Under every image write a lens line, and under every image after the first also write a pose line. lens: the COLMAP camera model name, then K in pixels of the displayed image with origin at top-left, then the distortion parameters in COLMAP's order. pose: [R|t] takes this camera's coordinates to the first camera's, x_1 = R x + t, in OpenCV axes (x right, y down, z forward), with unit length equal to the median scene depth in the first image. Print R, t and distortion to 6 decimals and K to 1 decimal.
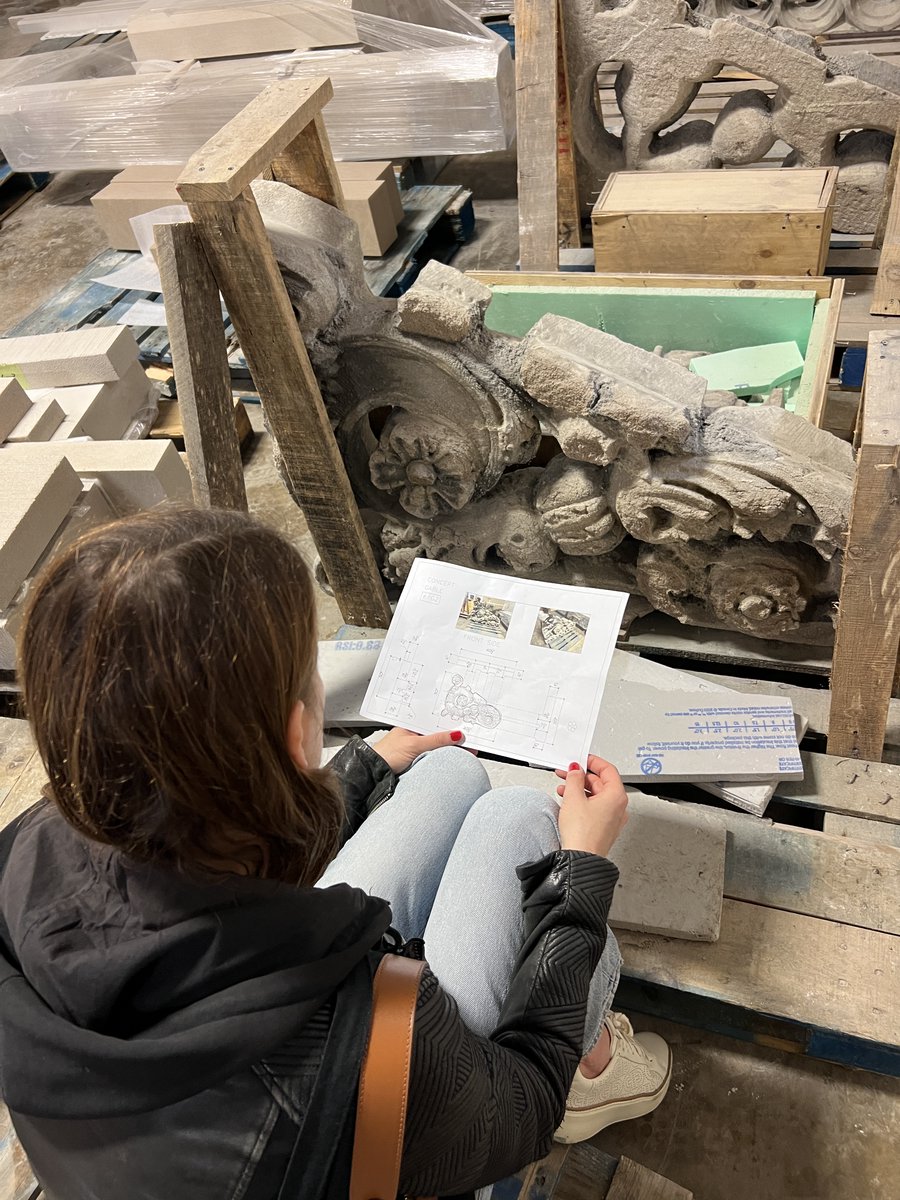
lens RADIAL K [[914.1, 0, 454.5], [0, 914.1, 602.4], [0, 0, 1]] dist [0.010931, -0.000637]
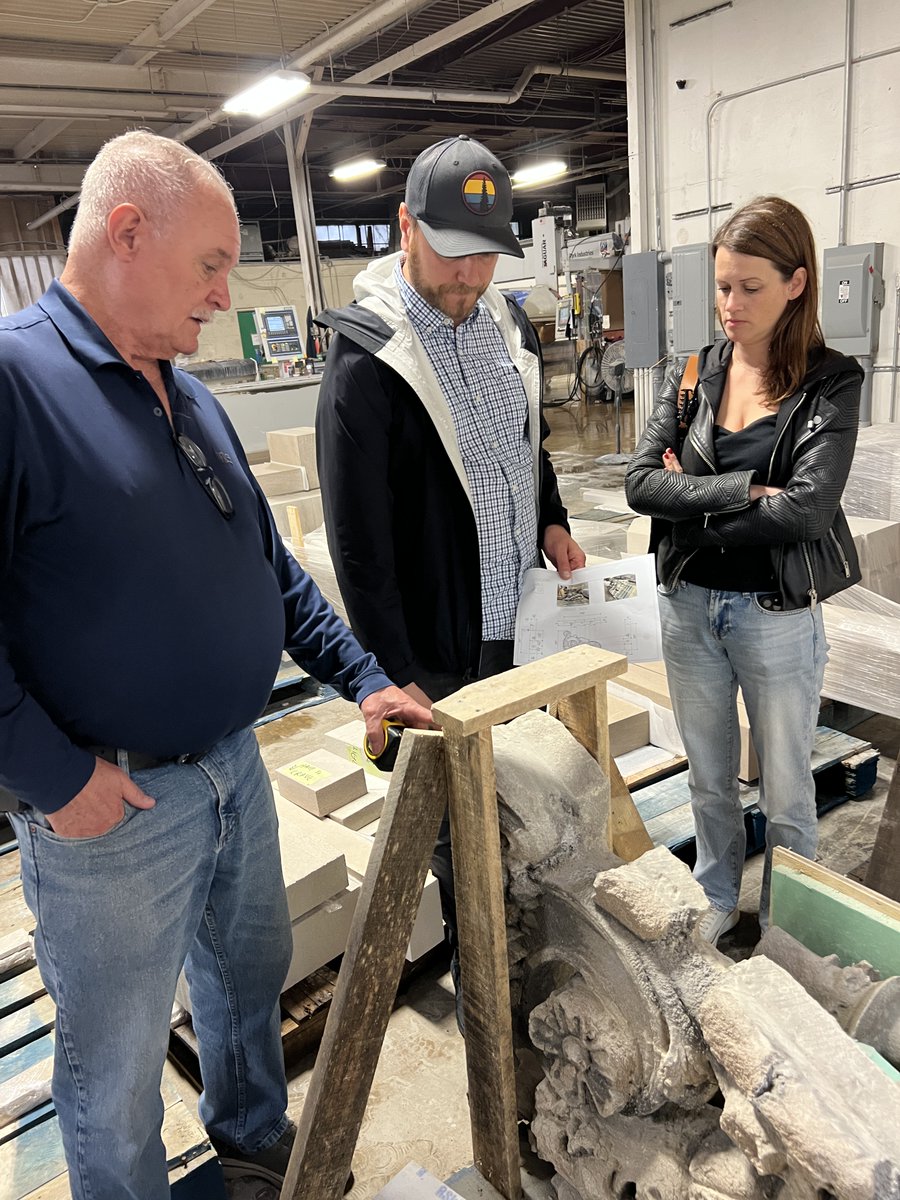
lens RADIAL K [[914.1, 0, 452.7], [0, 914.1, 606.0], [0, 0, 1]] dist [0.010931, -0.000637]
pose [[0.809914, 0.270978, -0.520202, 0.227847], [-0.464130, 0.838356, -0.285908, -0.209739], [0.358640, 0.473002, 0.804765, 0.035045]]
